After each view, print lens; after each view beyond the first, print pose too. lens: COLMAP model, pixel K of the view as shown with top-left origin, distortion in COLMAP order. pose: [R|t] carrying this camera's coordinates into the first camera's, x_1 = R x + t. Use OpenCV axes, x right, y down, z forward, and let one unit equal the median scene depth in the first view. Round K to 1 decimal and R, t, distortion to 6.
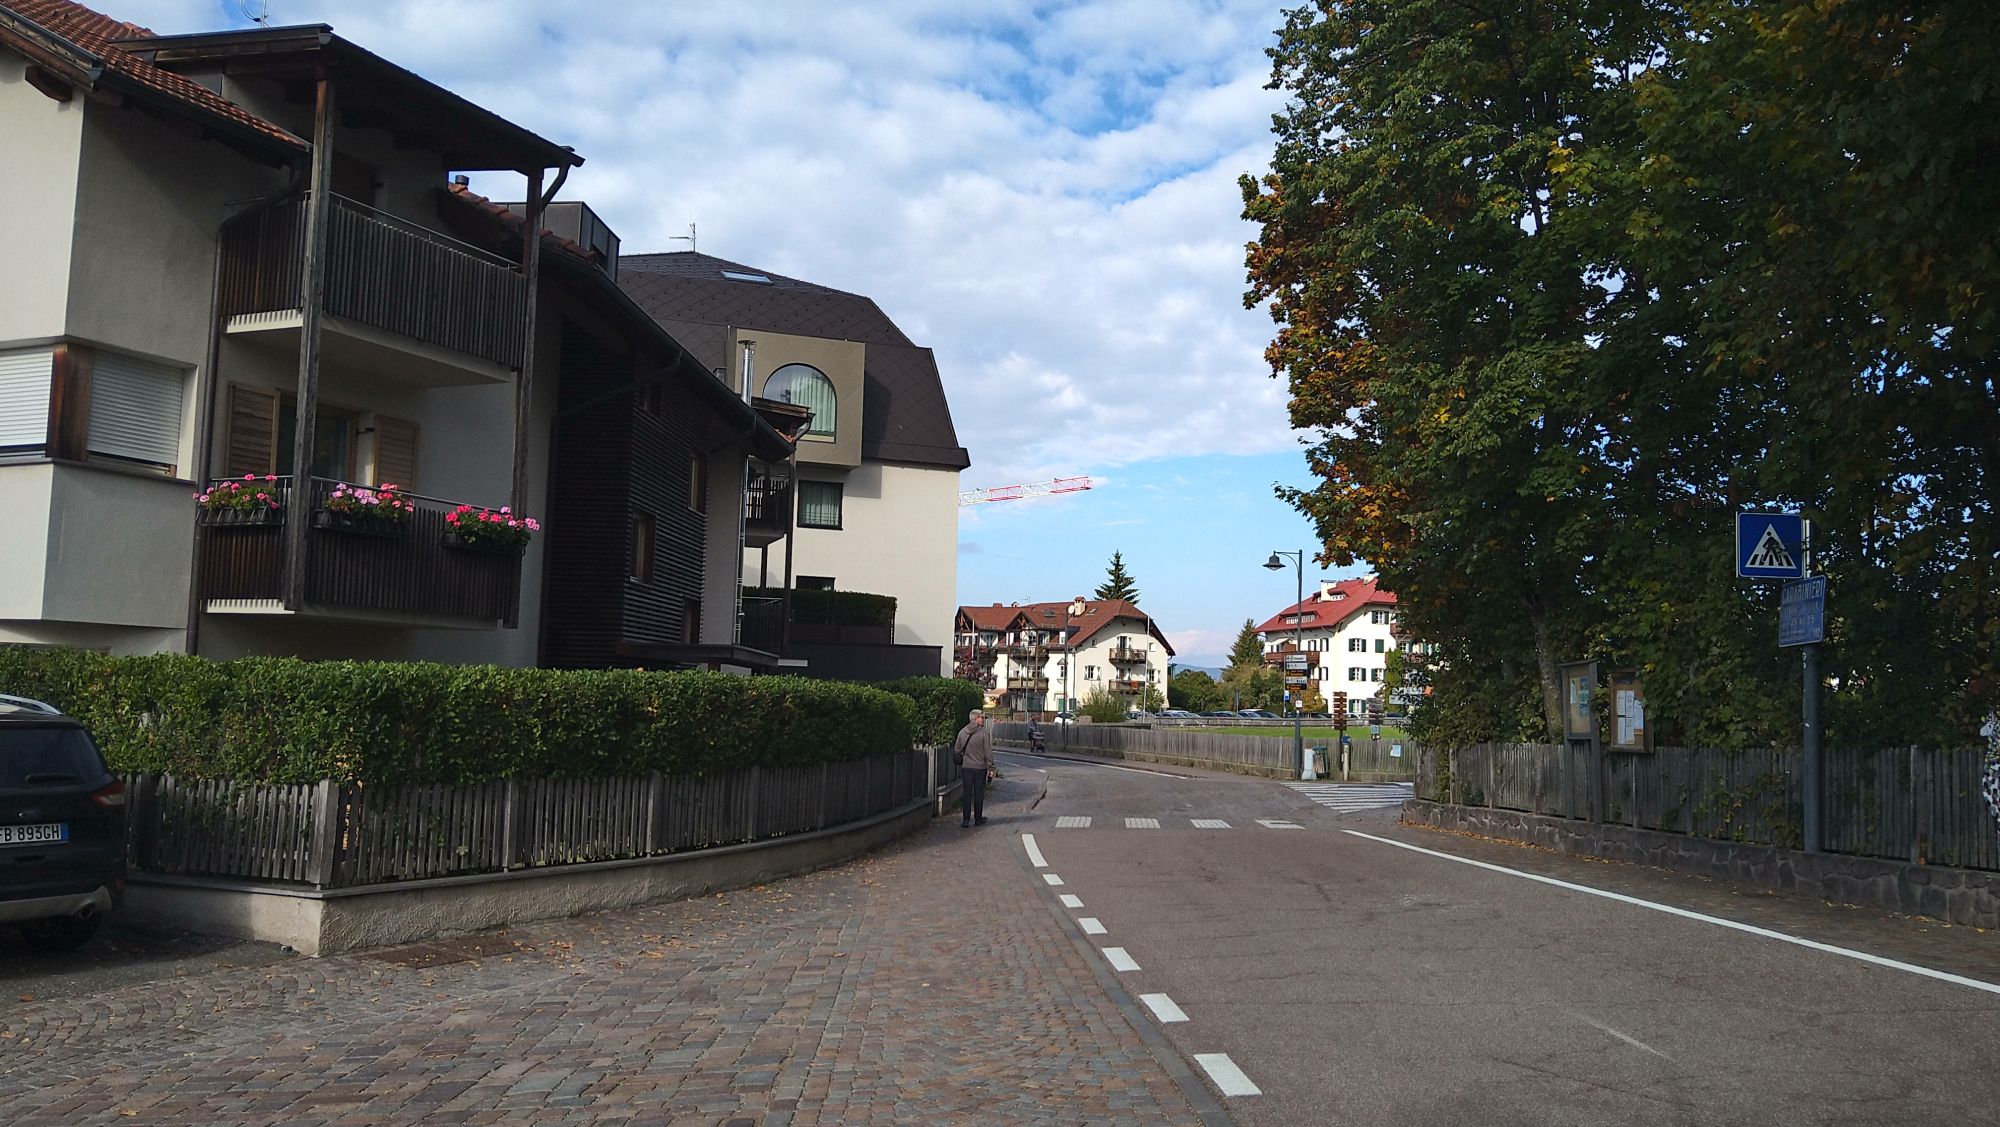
lens RADIAL K [[1573.5, 0, 999.0], [0, 1573.5, 555.3], [0, 0, 1]] dist [-0.010878, -0.022807]
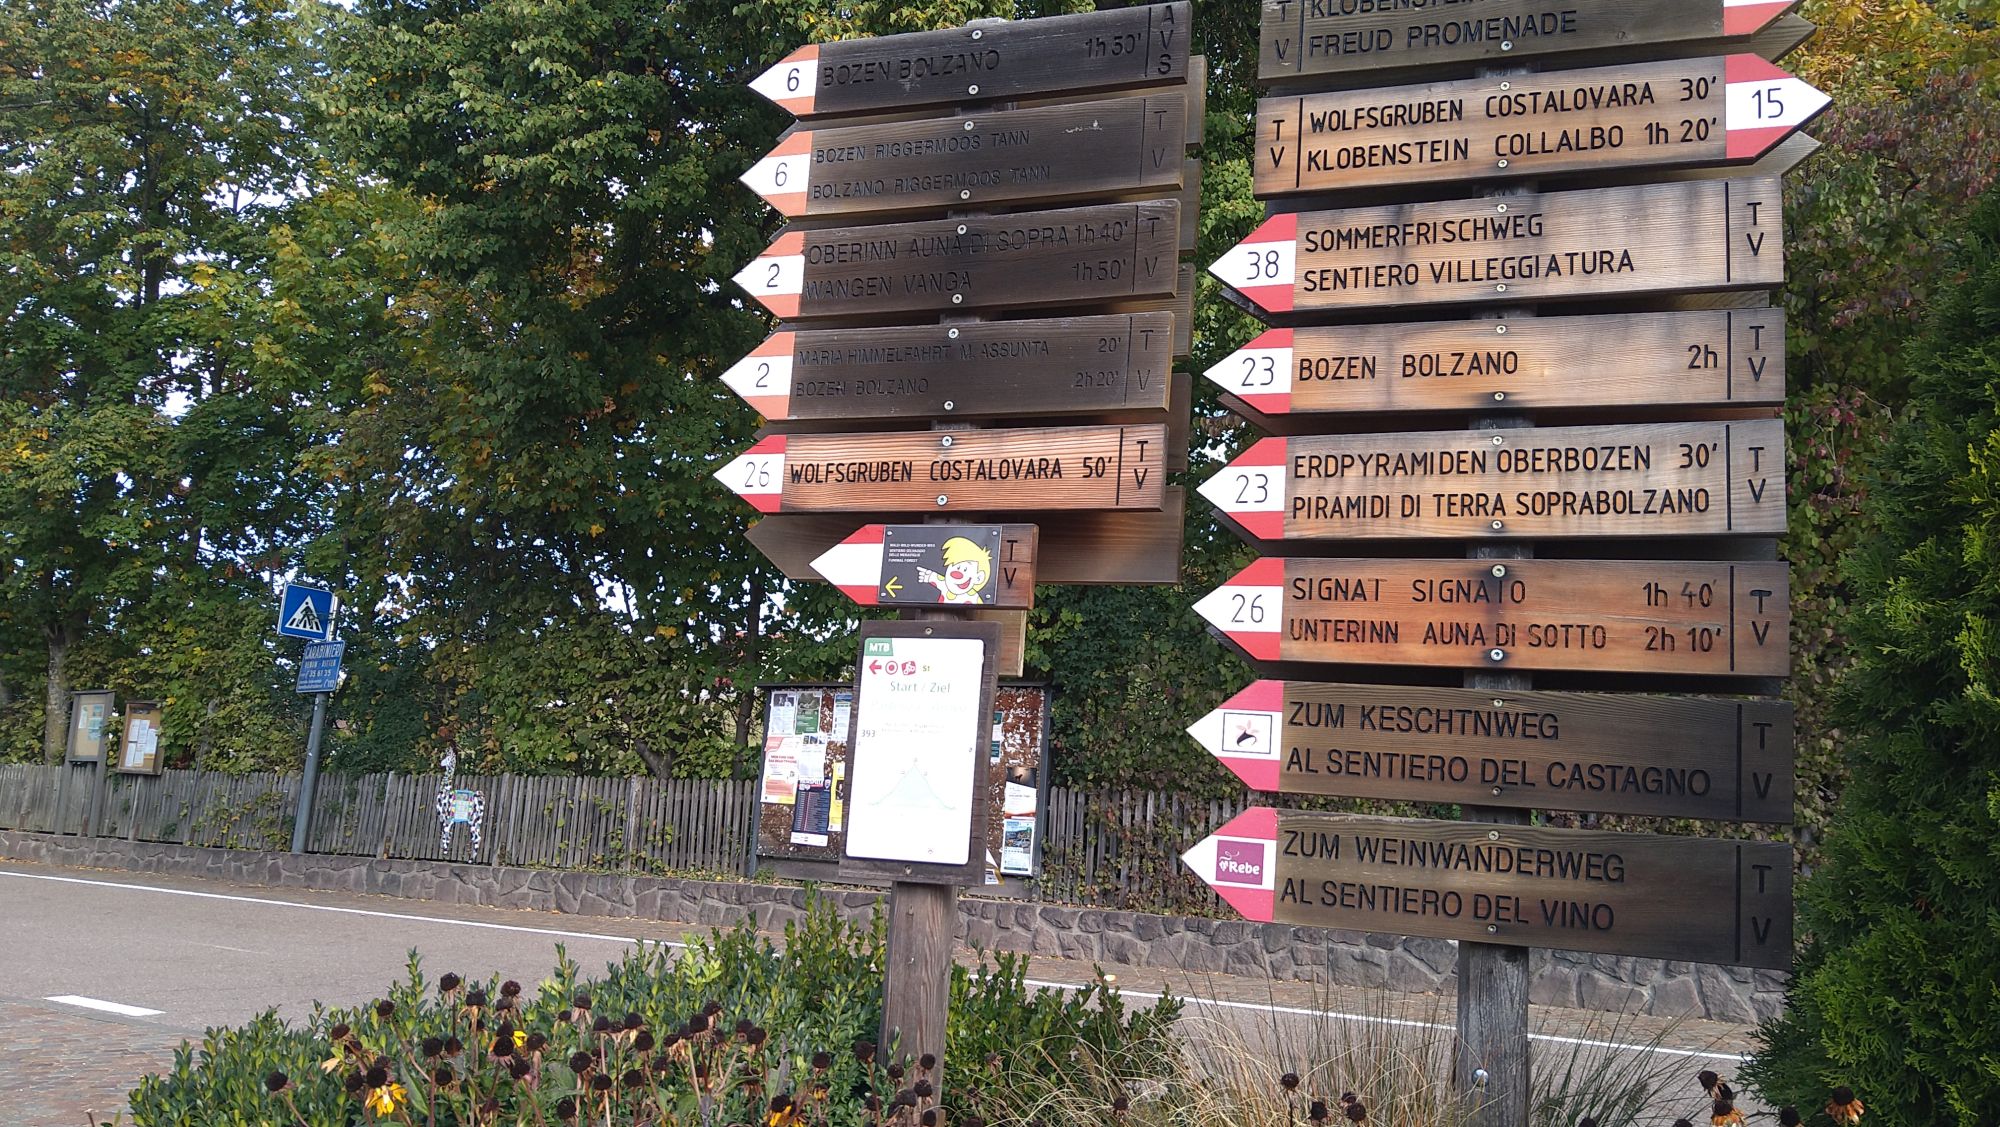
lens RADIAL K [[1573.5, 0, 1000.7], [0, 1573.5, 565.0], [0, 0, 1]] dist [-0.010878, -0.022807]
pose [[0.577716, 0.155369, 0.801314, -0.183534], [-0.130383, 0.986677, -0.097308, 0.005263], [-0.805757, -0.048261, 0.590277, -0.181600]]
